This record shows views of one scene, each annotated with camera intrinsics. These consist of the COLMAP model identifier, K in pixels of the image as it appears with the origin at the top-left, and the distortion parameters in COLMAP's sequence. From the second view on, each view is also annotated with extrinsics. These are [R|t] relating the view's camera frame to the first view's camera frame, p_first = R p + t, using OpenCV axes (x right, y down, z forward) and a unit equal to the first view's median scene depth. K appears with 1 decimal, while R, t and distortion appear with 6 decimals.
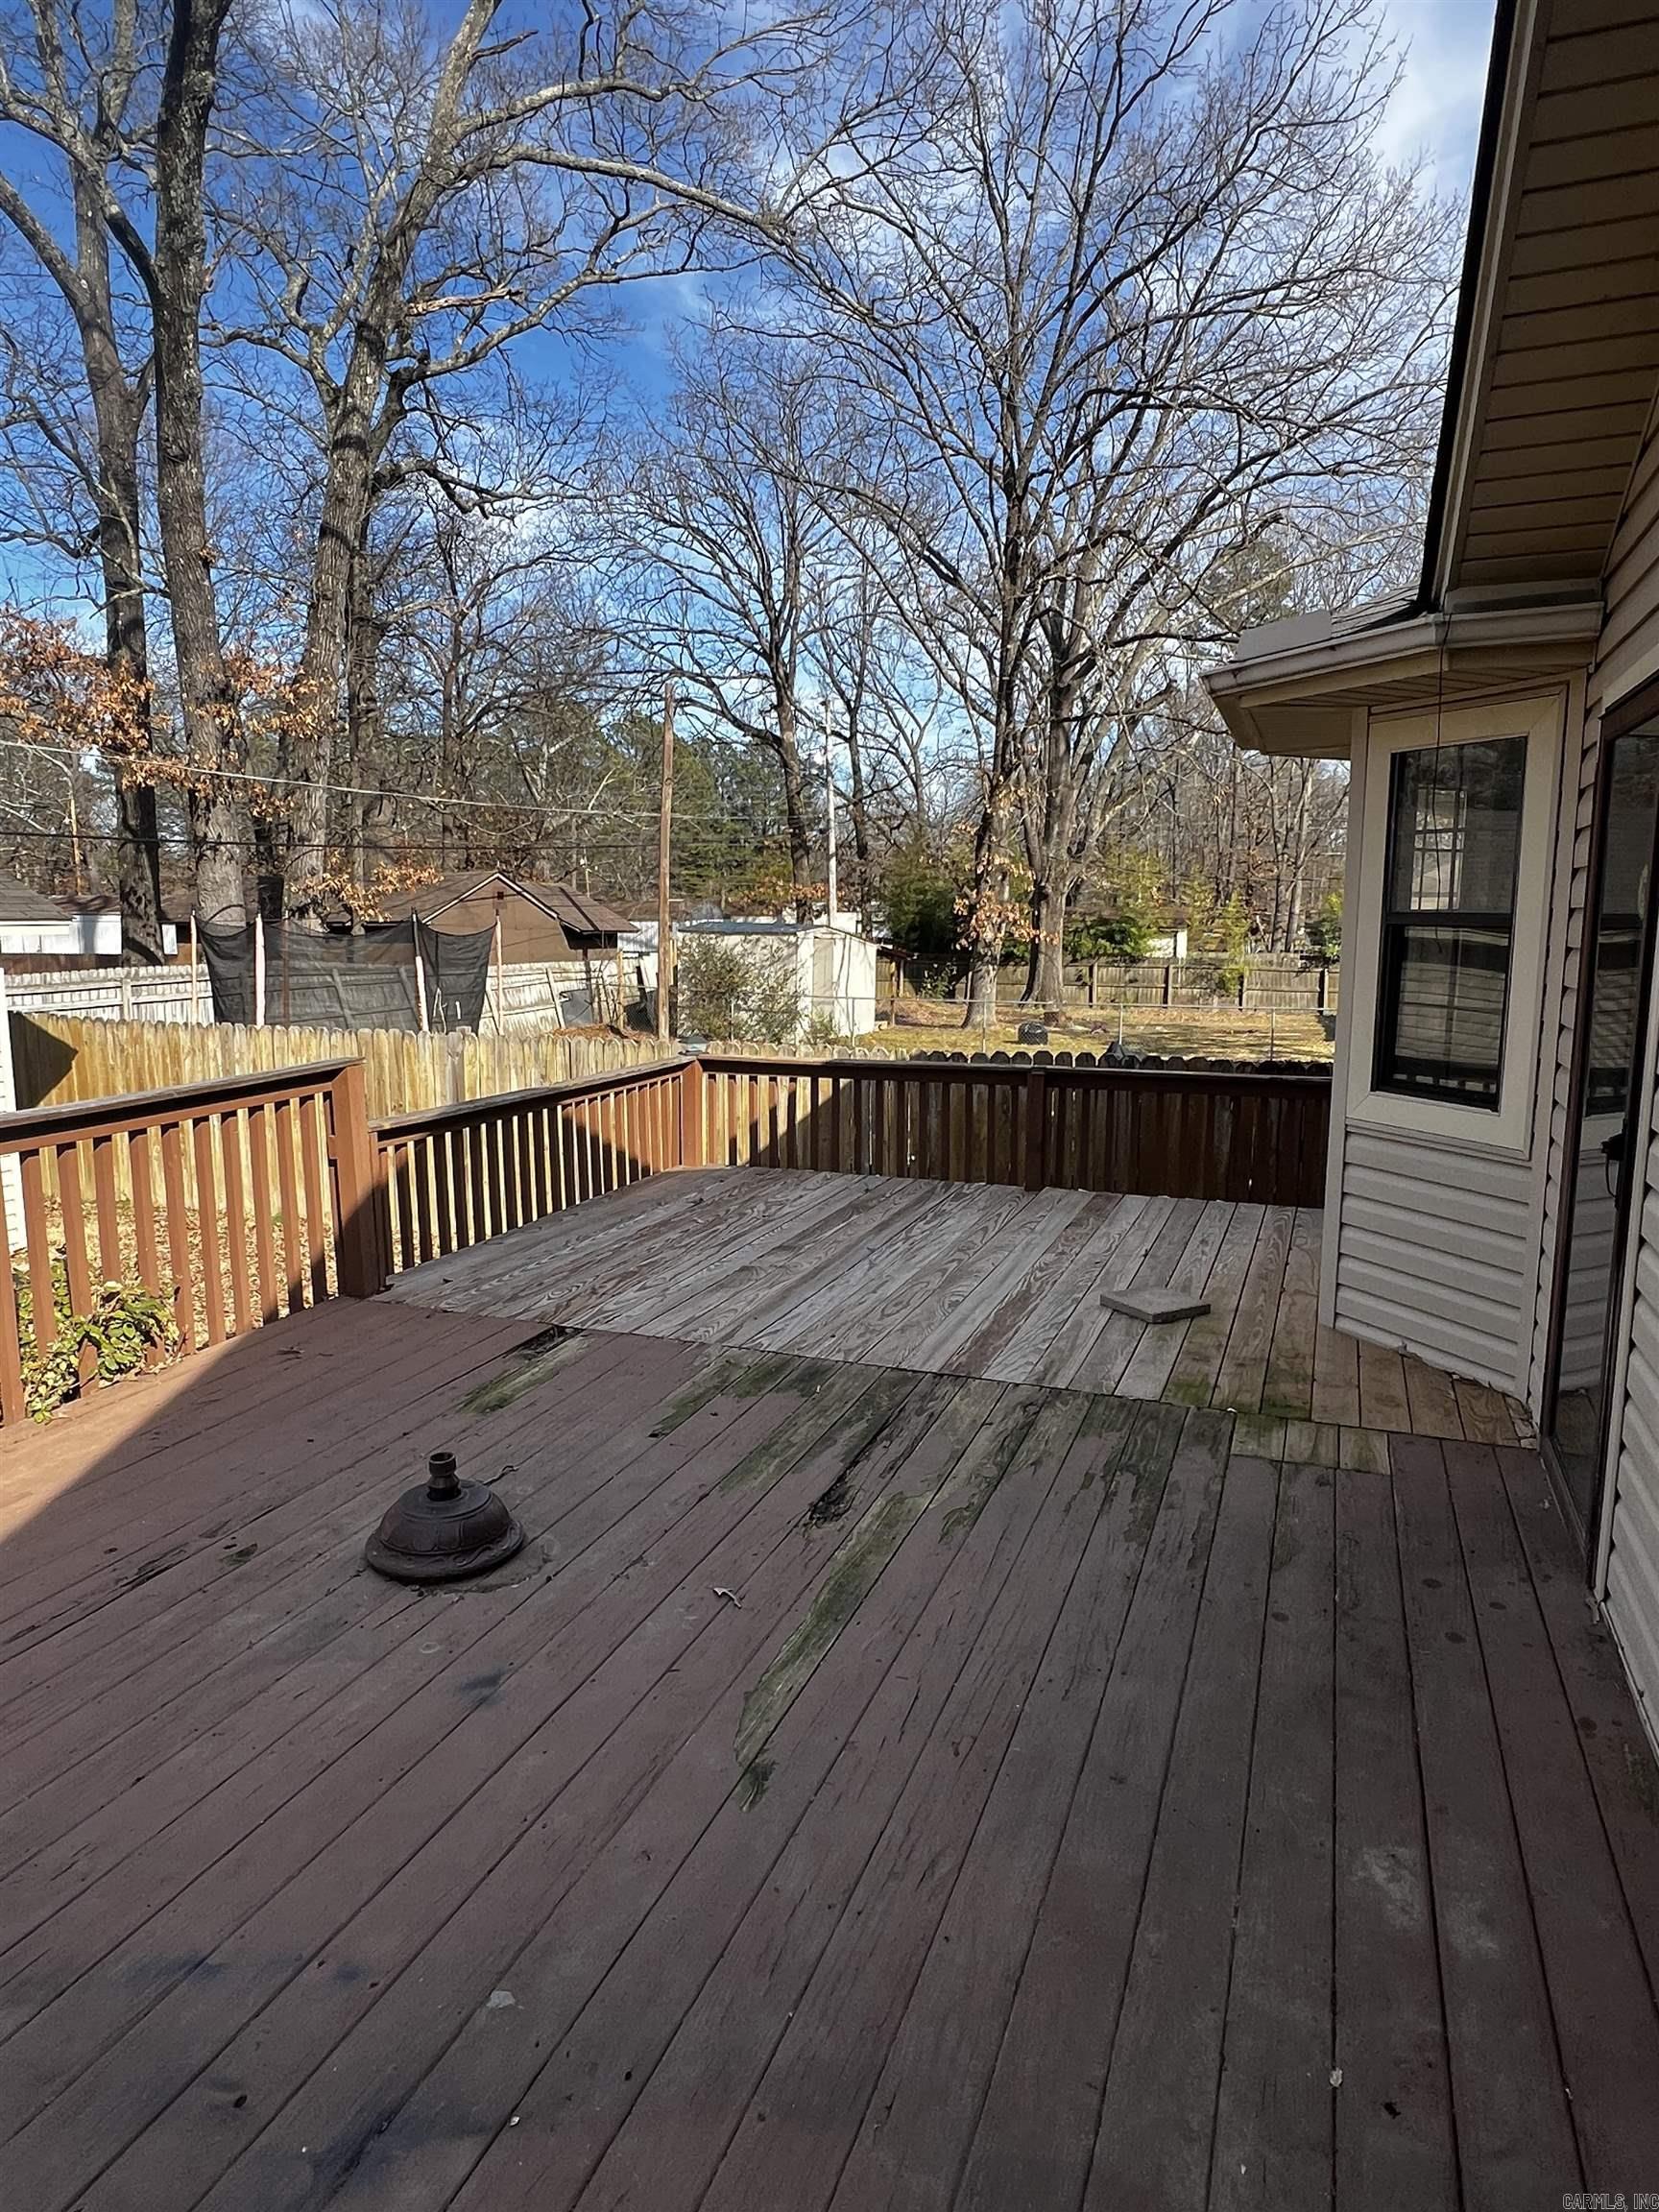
lens RADIAL K [[1288.6, 0, 829.5], [0, 1288.6, 1106.0], [0, 0, 1]] dist [-0.002489, -0.001332]
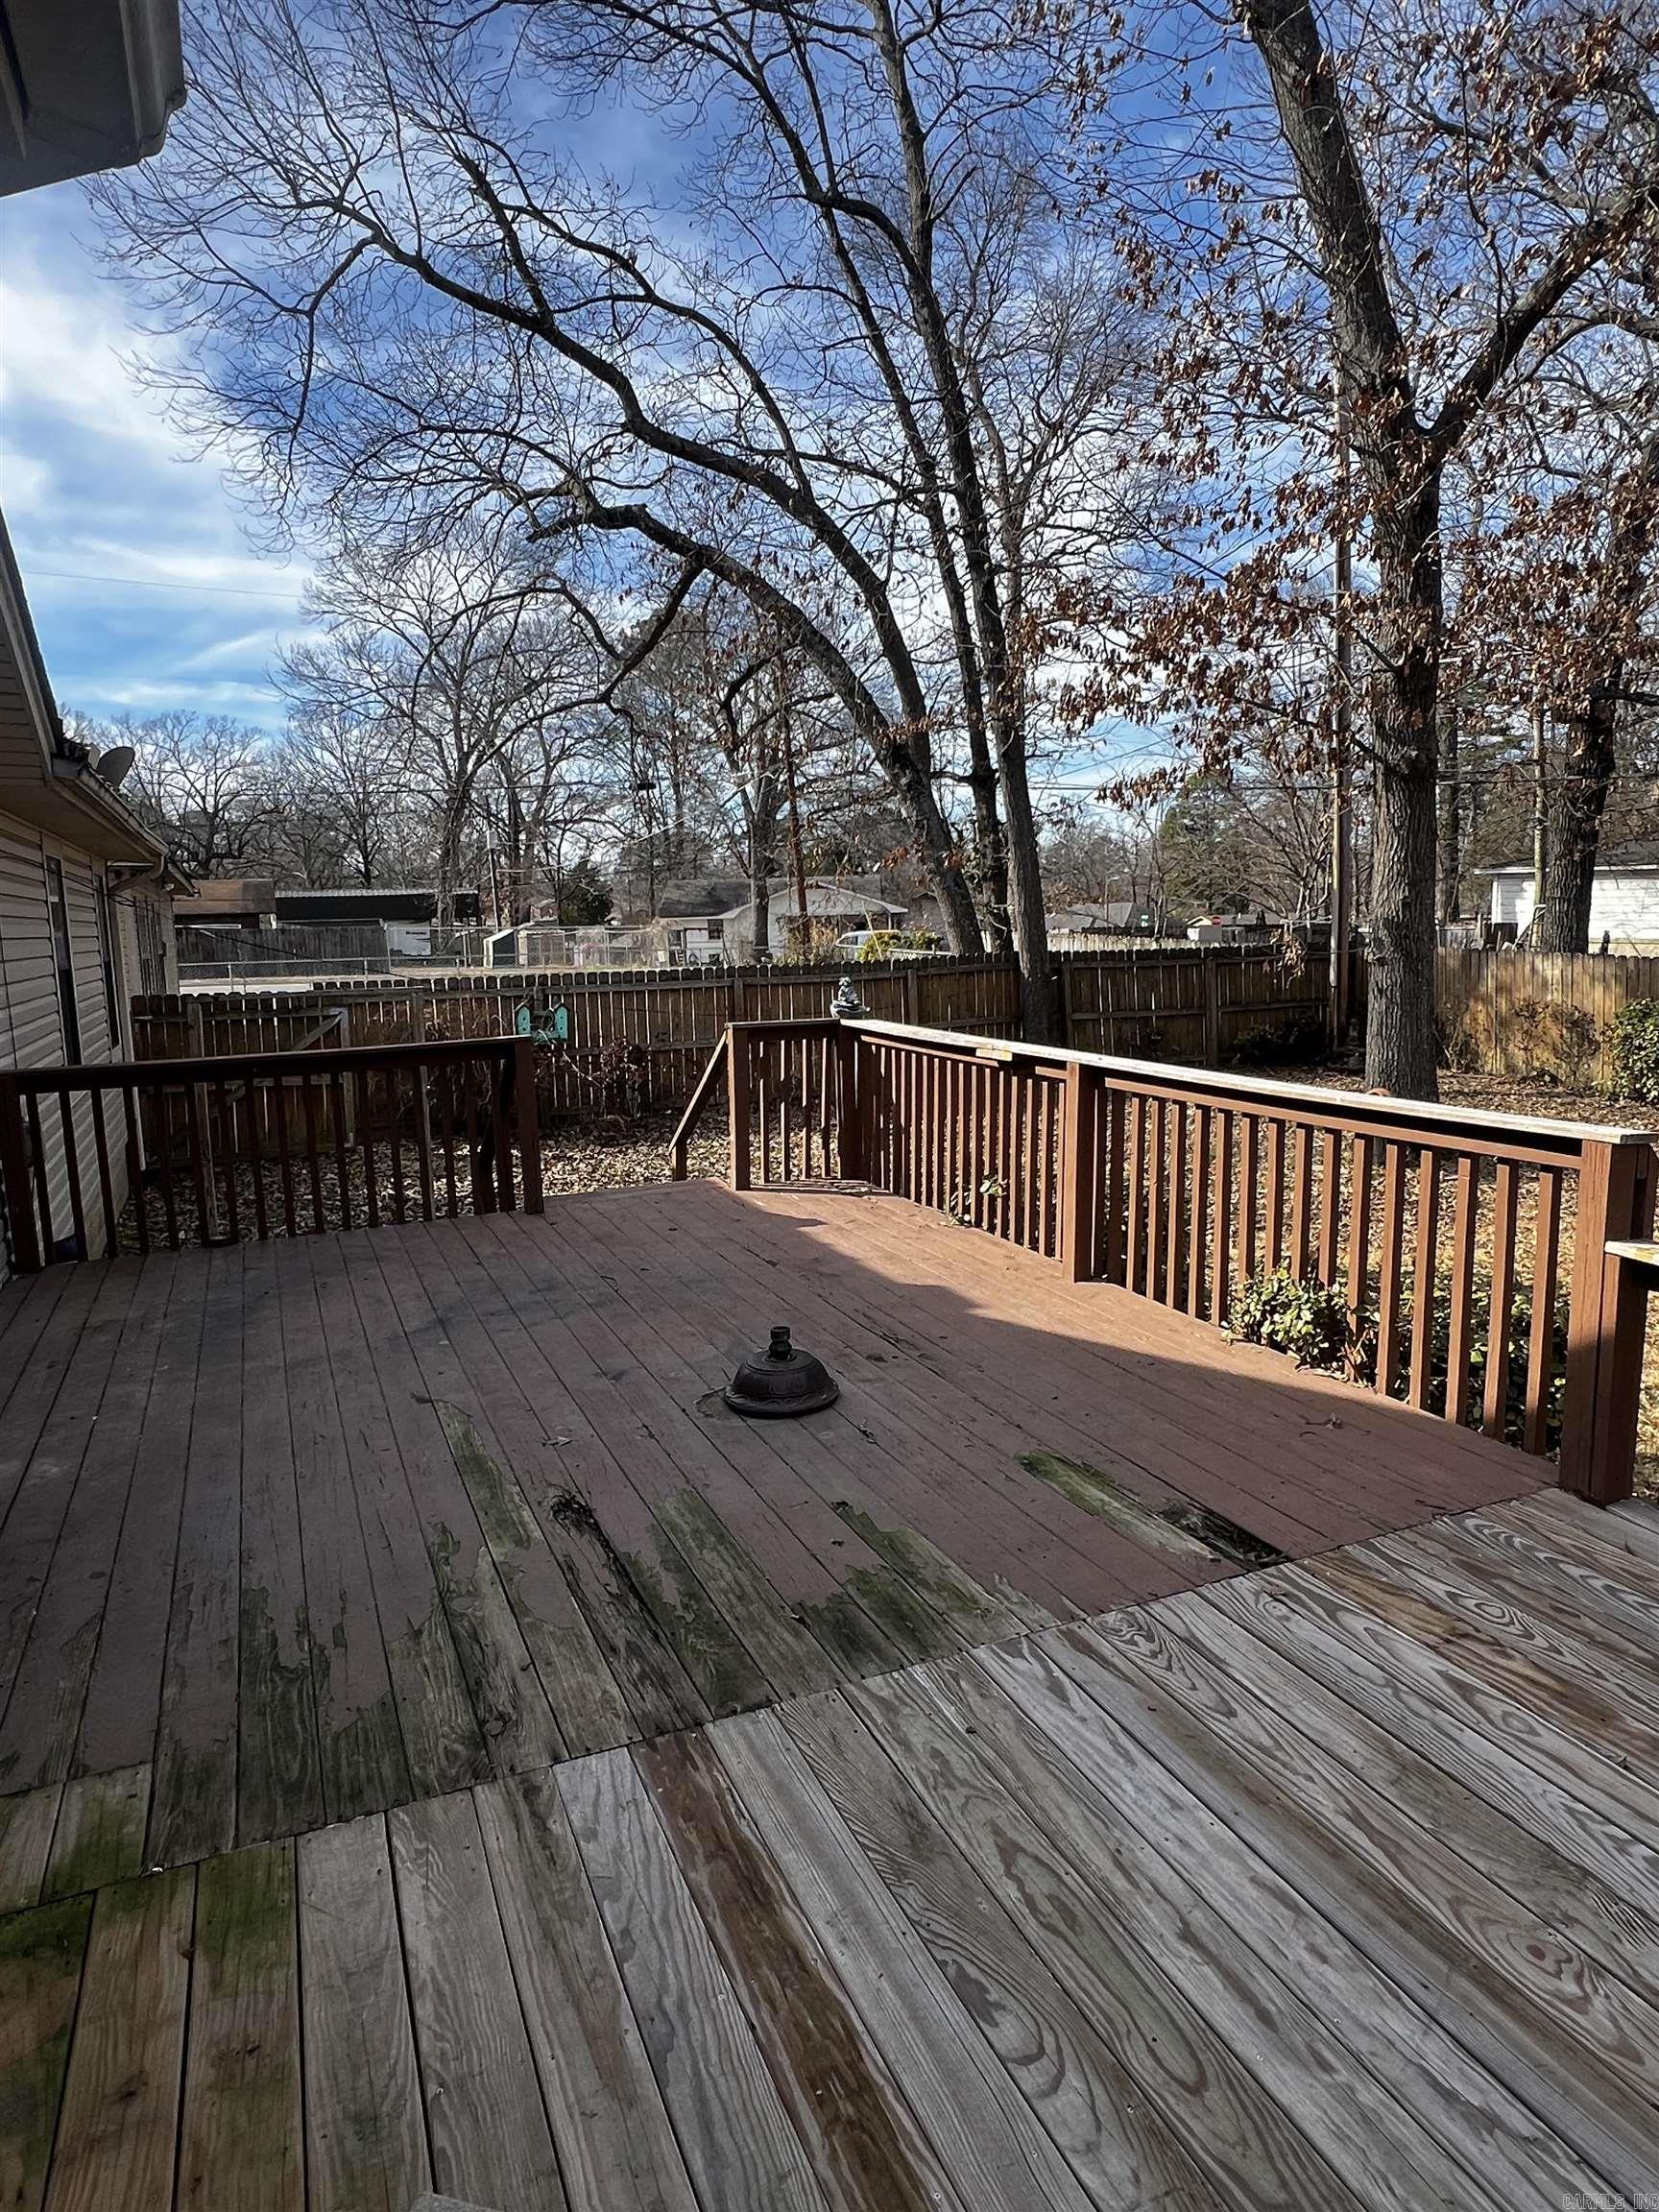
lens RADIAL K [[1288.6, 0, 829.5], [0, 1288.6, 1106.0], [0, 0, 1]] dist [-0.002489, -0.001332]
pose [[-0.702283, 0.121636, -0.701430, 0.440014], [-0.085718, 0.963678, 0.252935, -0.224274], [0.706719, 0.237757, -0.666348, 1.445067]]
